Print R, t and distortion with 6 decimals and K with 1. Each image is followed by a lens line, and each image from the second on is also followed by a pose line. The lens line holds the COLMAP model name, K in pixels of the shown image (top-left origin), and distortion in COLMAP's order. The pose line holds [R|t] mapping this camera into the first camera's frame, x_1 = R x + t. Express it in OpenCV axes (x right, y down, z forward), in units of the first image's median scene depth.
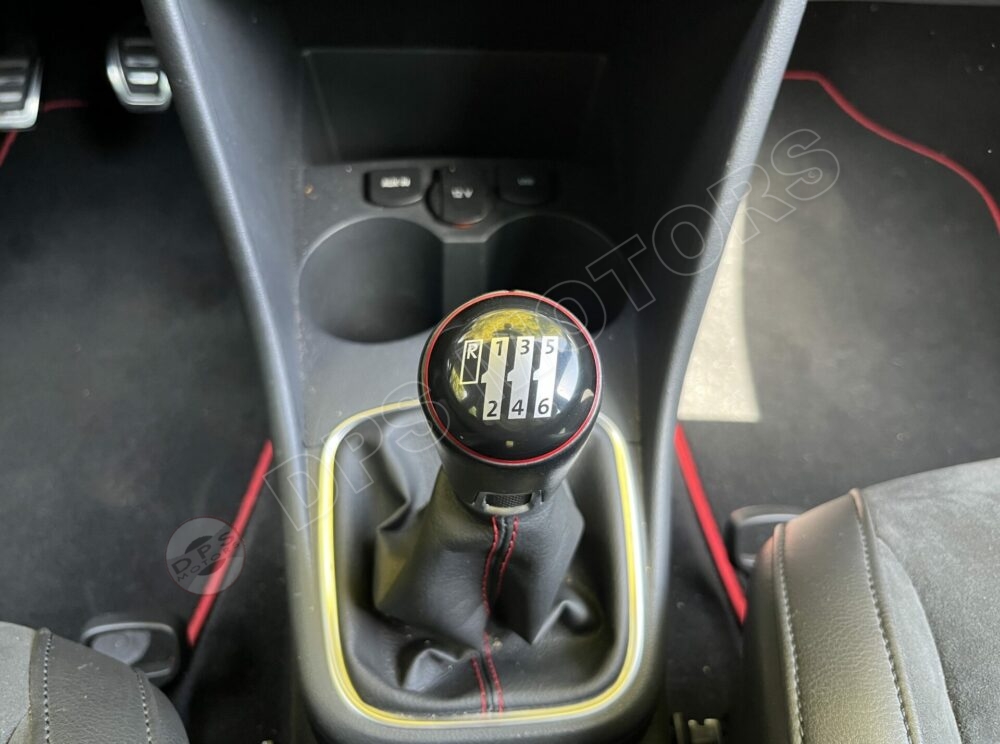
lens RADIAL K [[750.5, 0, 488.9], [0, 750.5, 370.3], [0, 0, 1]] dist [0.046389, -0.068534]
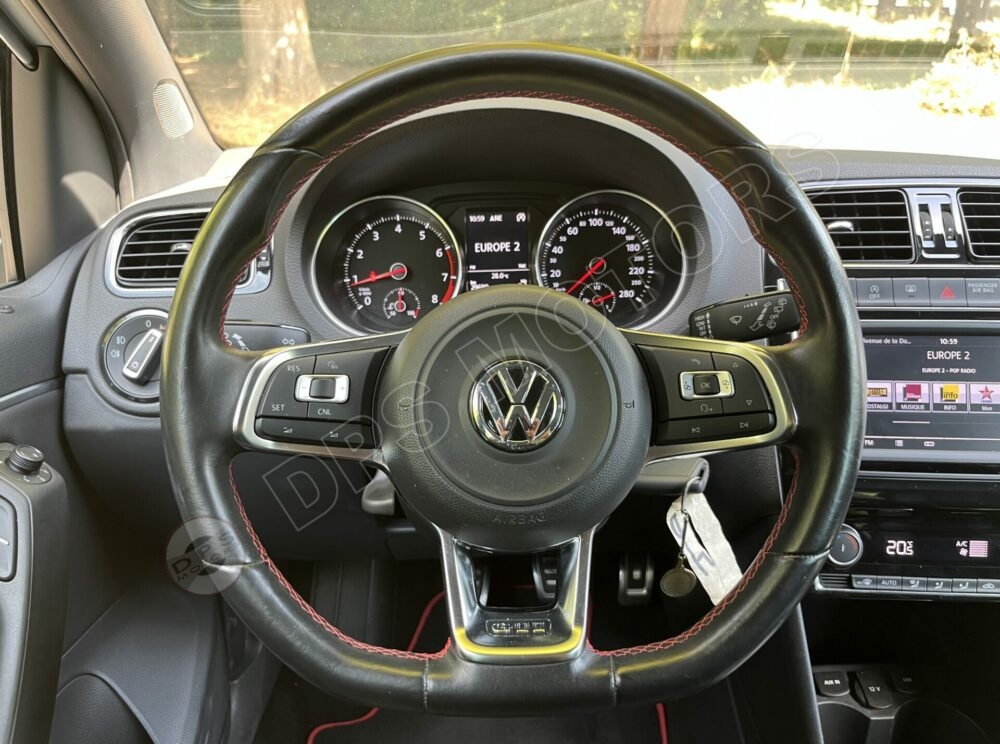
lens RADIAL K [[750.5, 0, 488.9], [0, 750.5, 370.3], [0, 0, 1]] dist [0.046389, -0.068534]
pose [[0.997353, -0.027616, -0.067261, -0.774412], [-0.008686, 0.873185, -0.487311, -0.019801], [0.072189, 0.486606, 0.870634, -0.922580]]
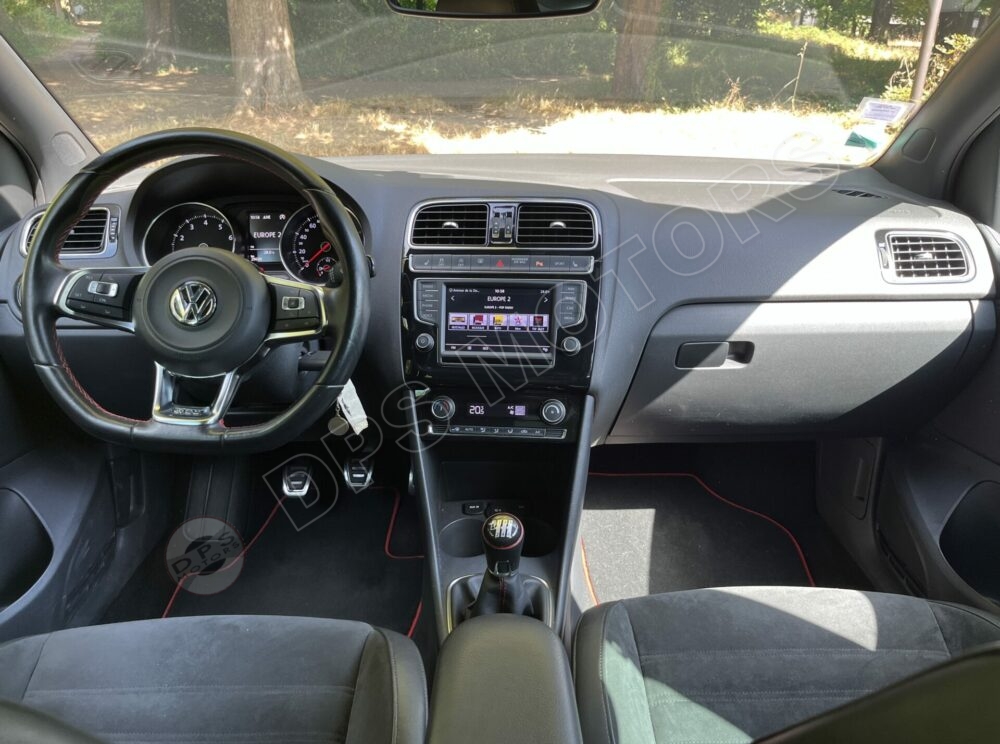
lens RADIAL K [[744.9, 0, 500.0], [0, 744.9, 372.0], [0, 0, 1]] dist [0.049750, -0.064177]
pose [[0.997965, -0.014886, -0.061995, 0.152182], [-0.017778, 0.868823, -0.494804, 0.692622], [0.061228, 0.494899, 0.866791, -1.660922]]
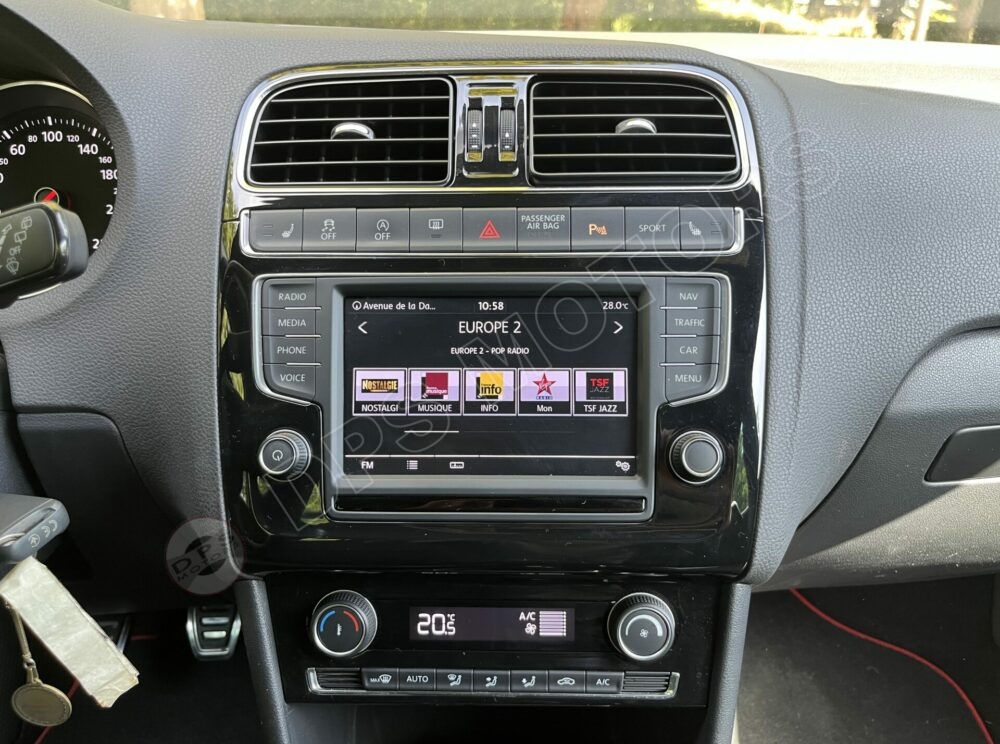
lens RADIAL K [[750.5, 0, 488.9], [0, 750.5, 370.3], [0, 0, 1]] dist [0.046389, -0.068534]
pose [[0.999176, -0.040343, -0.004332, -0.000998], [0.033230, 0.874891, -0.483178, -0.260427], [0.023283, 0.482636, 0.875512, -0.404566]]
